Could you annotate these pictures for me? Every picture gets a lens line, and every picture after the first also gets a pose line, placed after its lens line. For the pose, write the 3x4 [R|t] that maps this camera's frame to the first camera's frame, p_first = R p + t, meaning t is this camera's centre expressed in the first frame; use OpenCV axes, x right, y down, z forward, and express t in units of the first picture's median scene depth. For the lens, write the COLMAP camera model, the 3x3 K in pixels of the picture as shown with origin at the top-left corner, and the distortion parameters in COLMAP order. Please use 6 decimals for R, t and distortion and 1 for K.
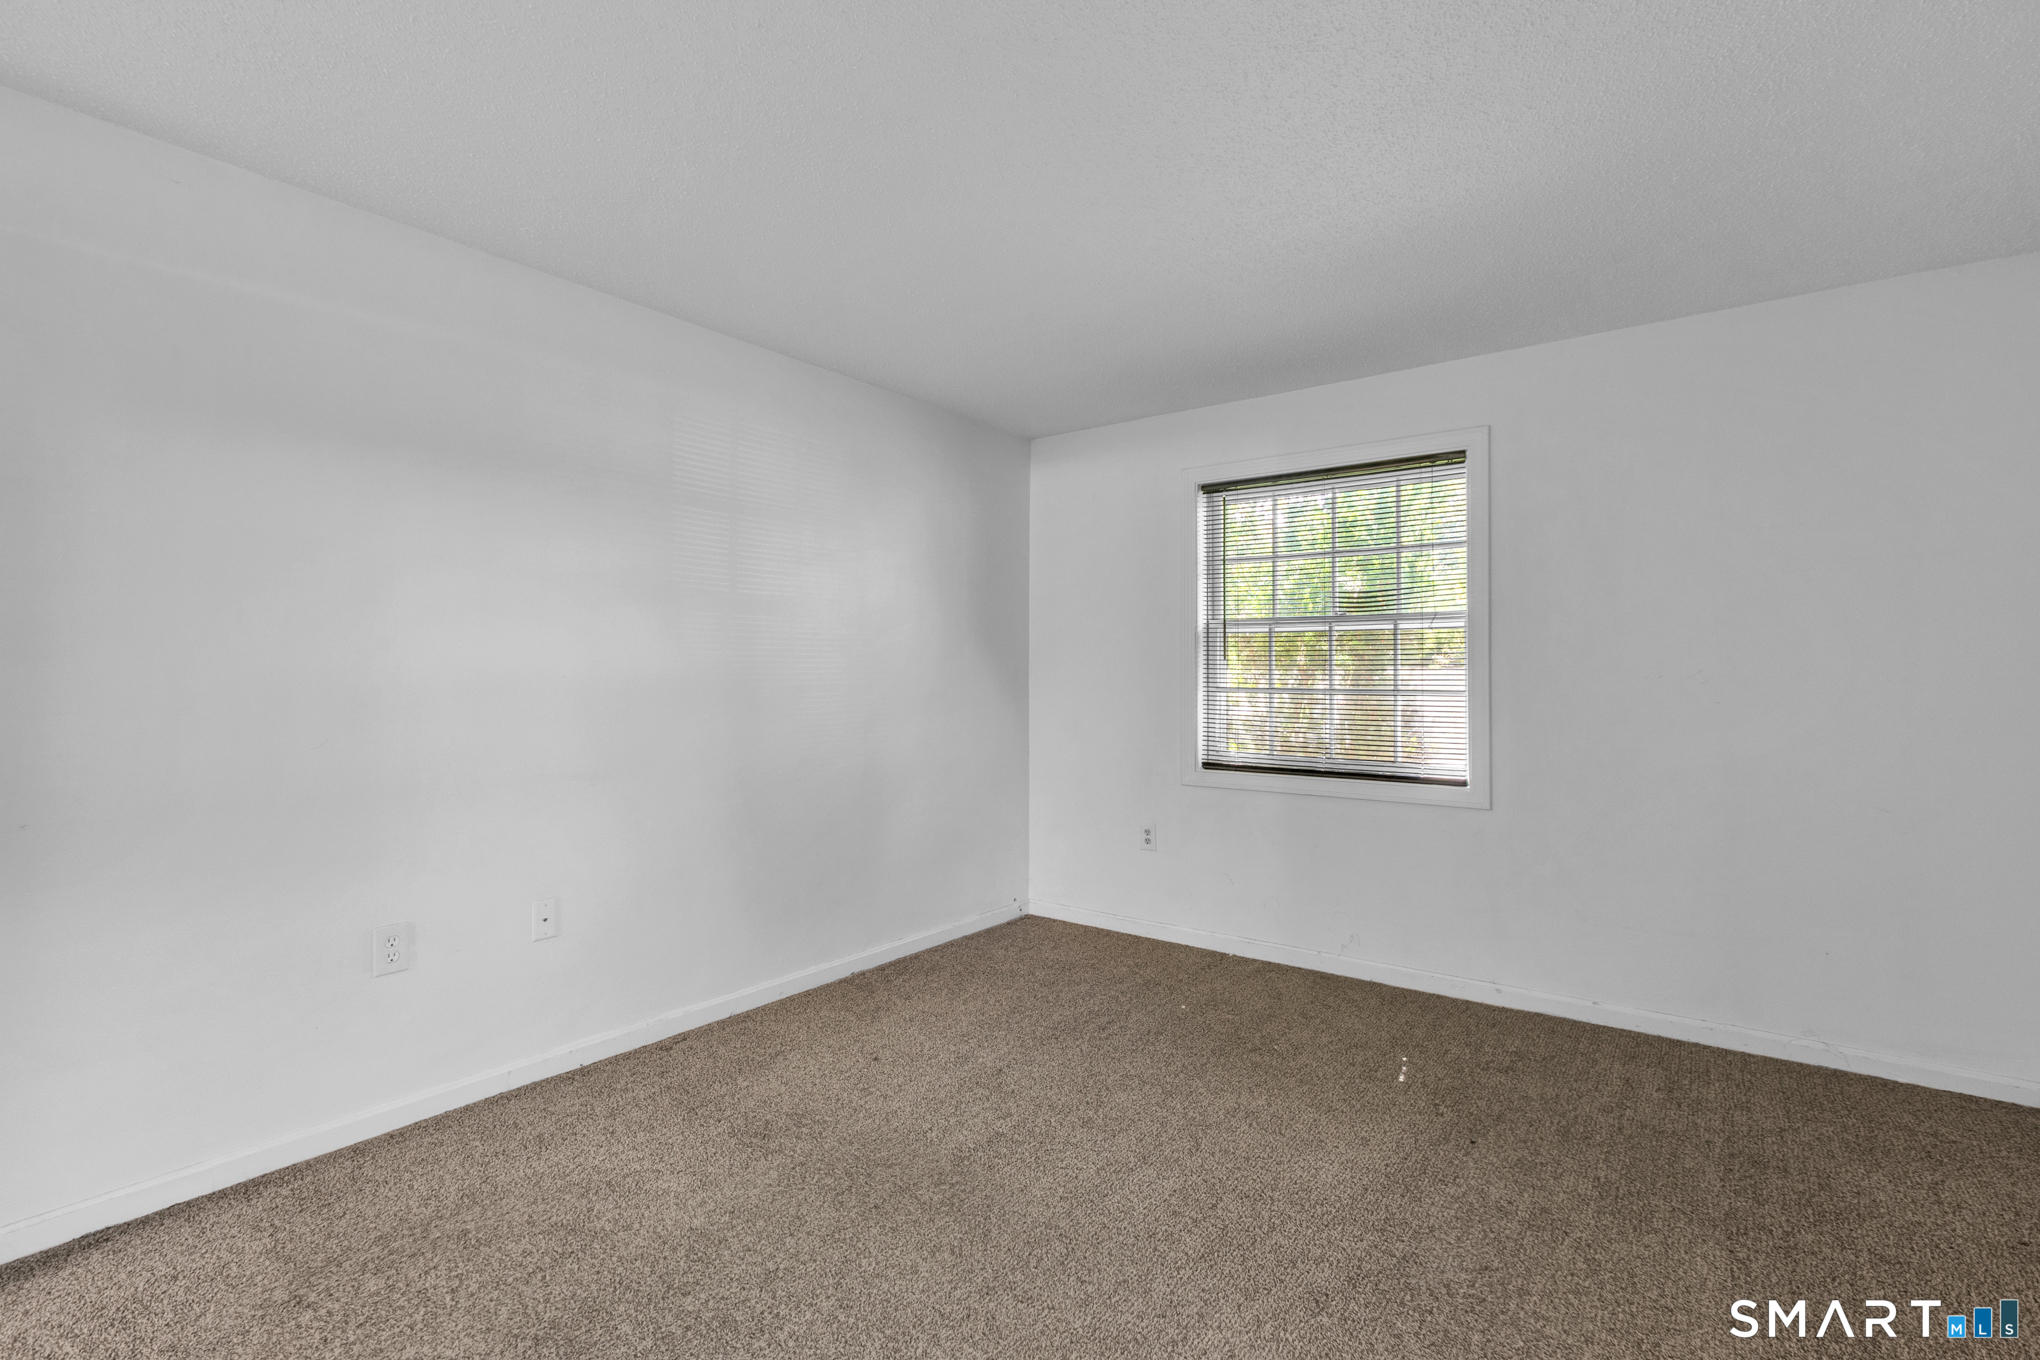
lens RADIAL K [[917.8, 0, 1016.6], [0, 917.8, 669.7], [0, 0, 1]] dist [-0.000407, -0.000871]
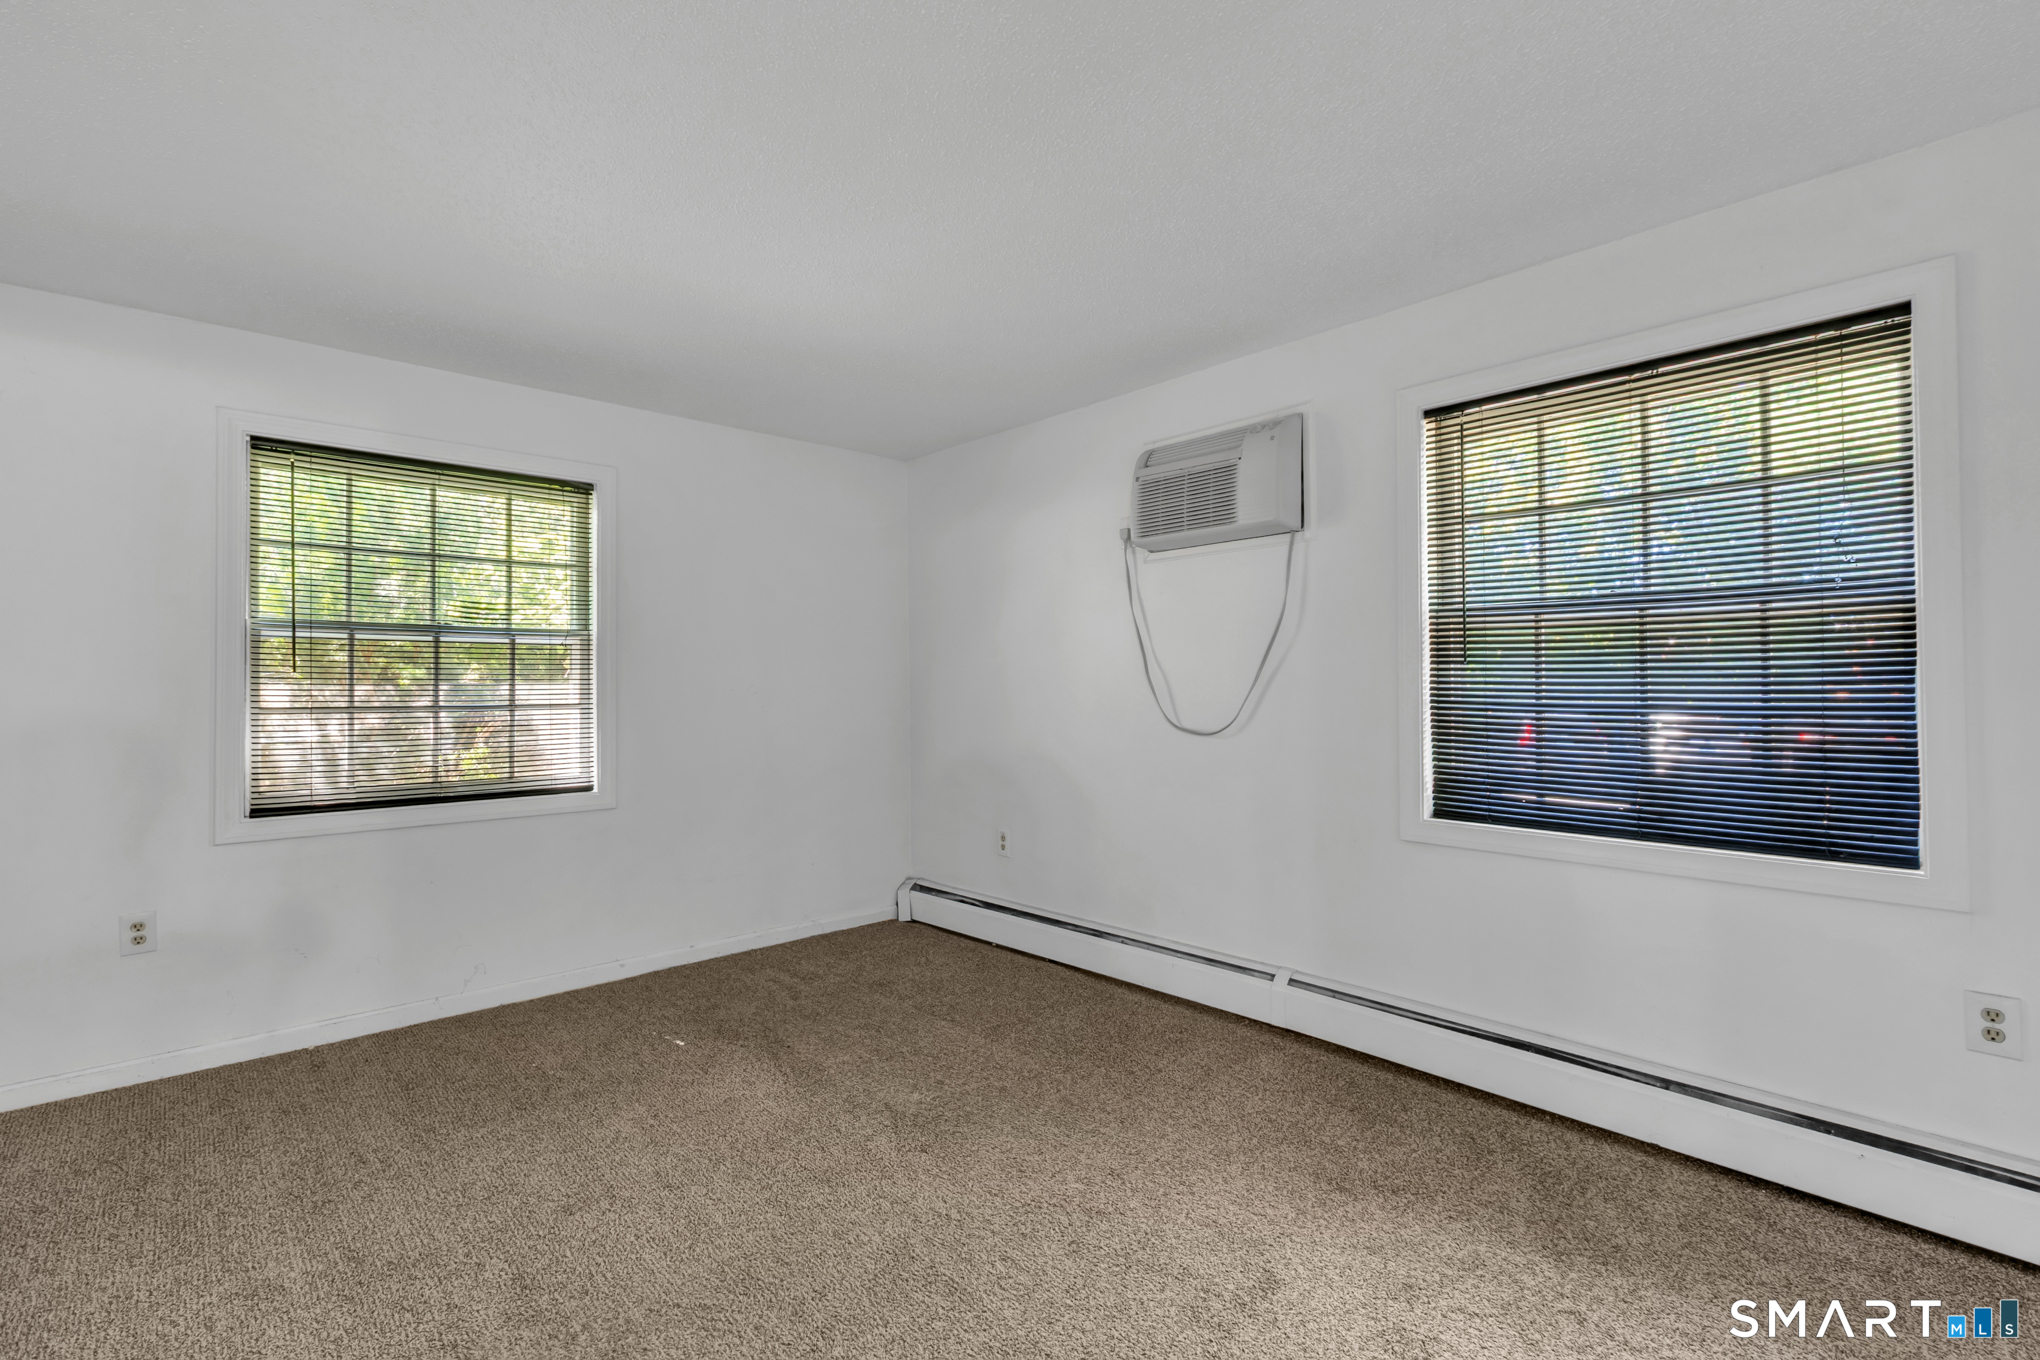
lens RADIAL K [[917.8, 0, 1020.0], [0, 917.8, 673.3], [0, 0, 1]] dist [-0.000407, -0.000871]
pose [[0.176360, 0.009632, 0.984279, -0.543055], [0.002113, 0.999946, -0.010164, -0.000413], [-0.984324, 0.003873, 0.176330, 0.330066]]
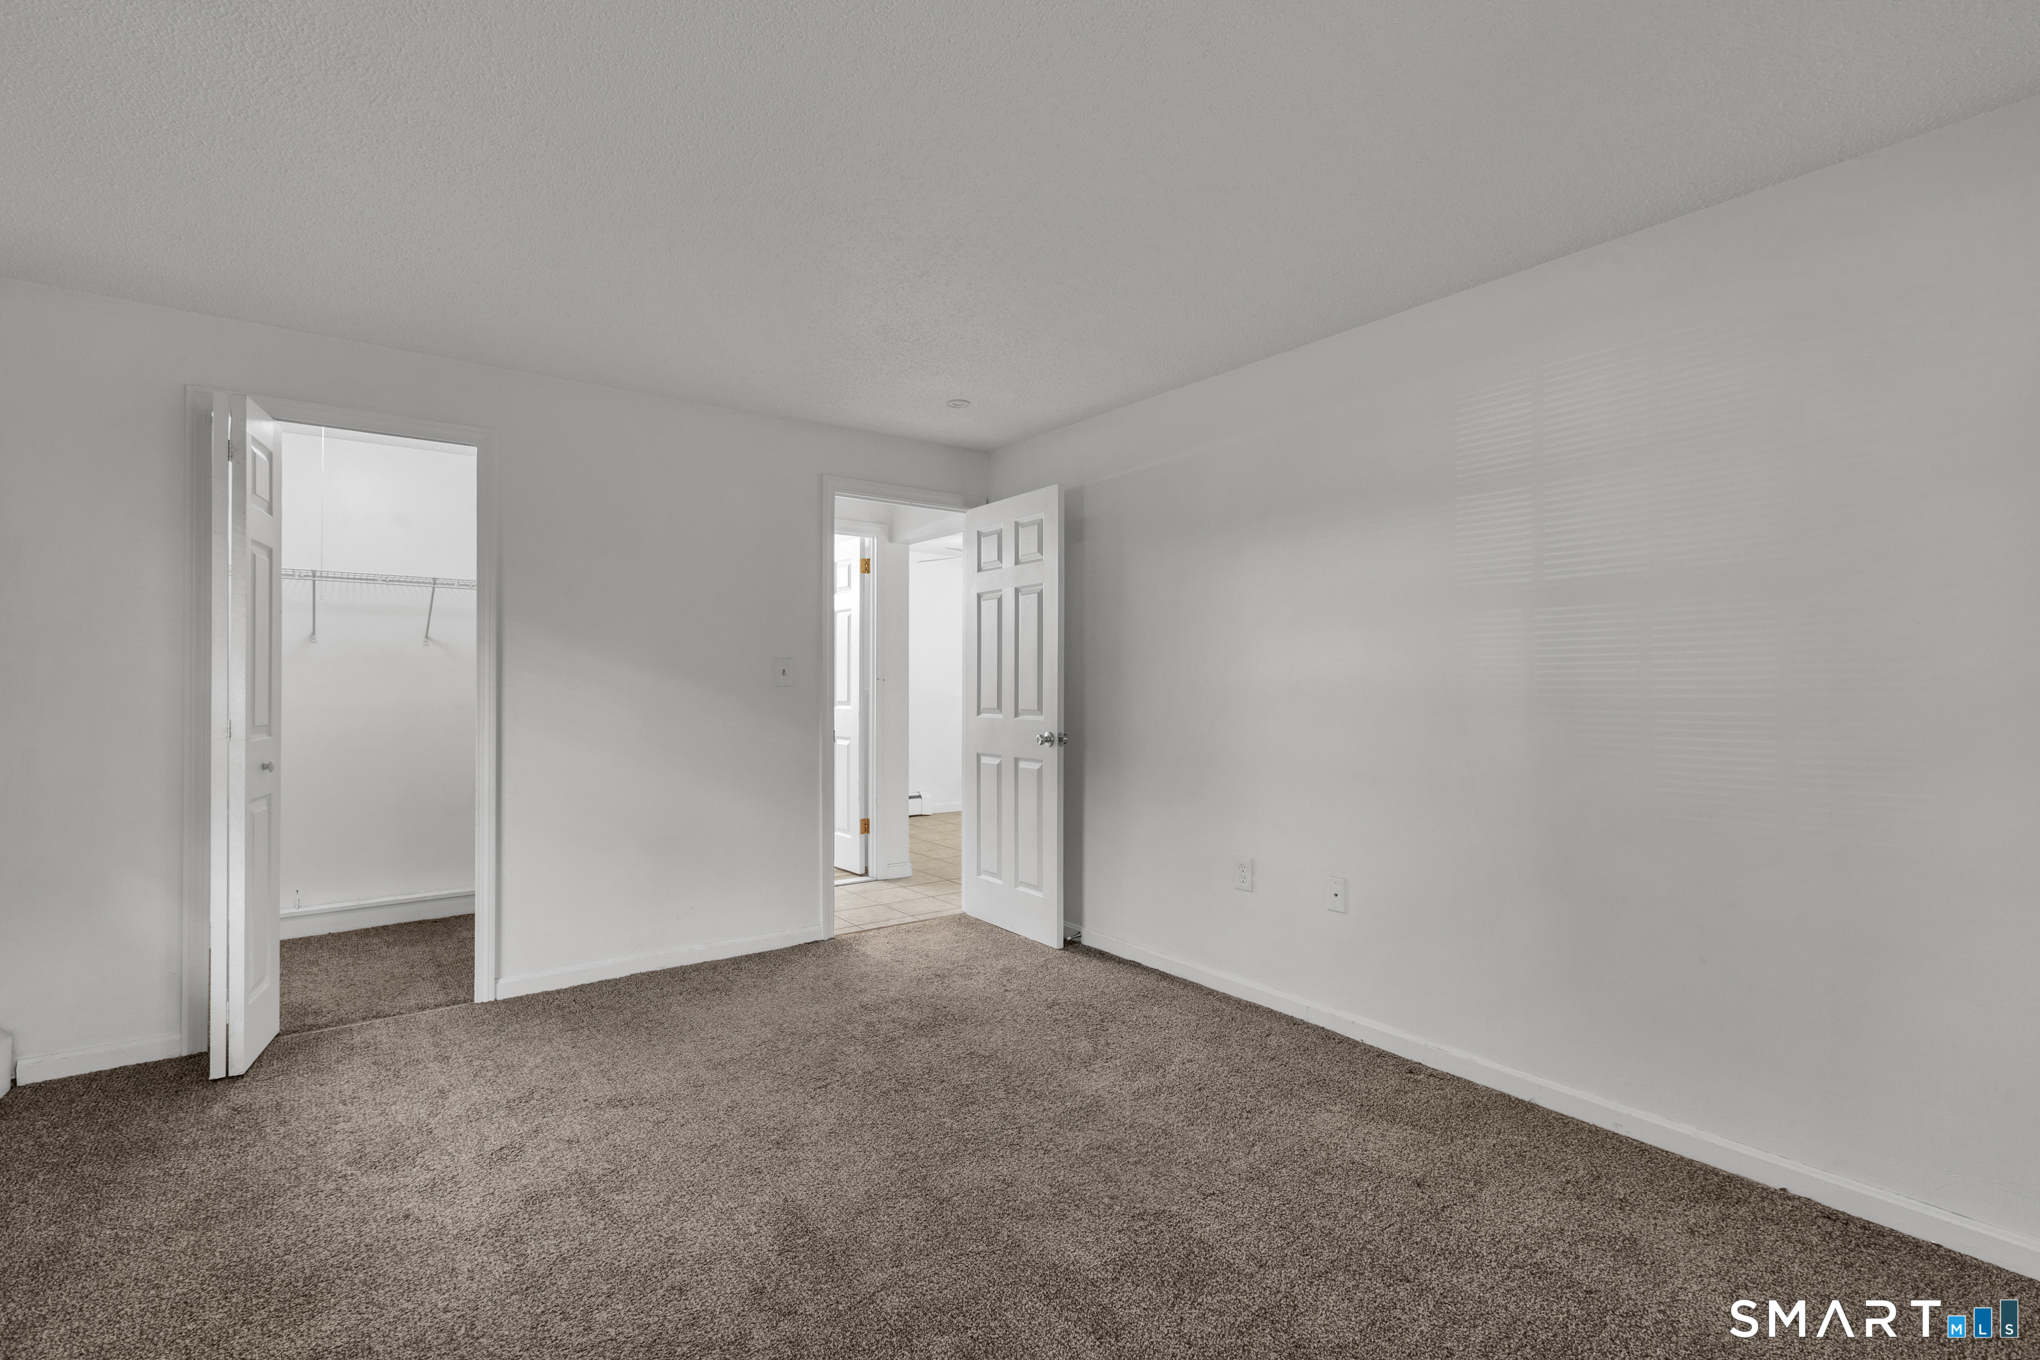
lens RADIAL K [[917.8, 0, 1023.5], [0, 917.8, 685.9], [0, 0, 1]] dist [-0.000407, -0.000871]
pose [[-0.264950, 0.001295, -0.964261, 0.604236], [0.001052, 0.999999, 0.001054, 0.006500], [0.964262, -0.000735, -0.264951, 0.794320]]
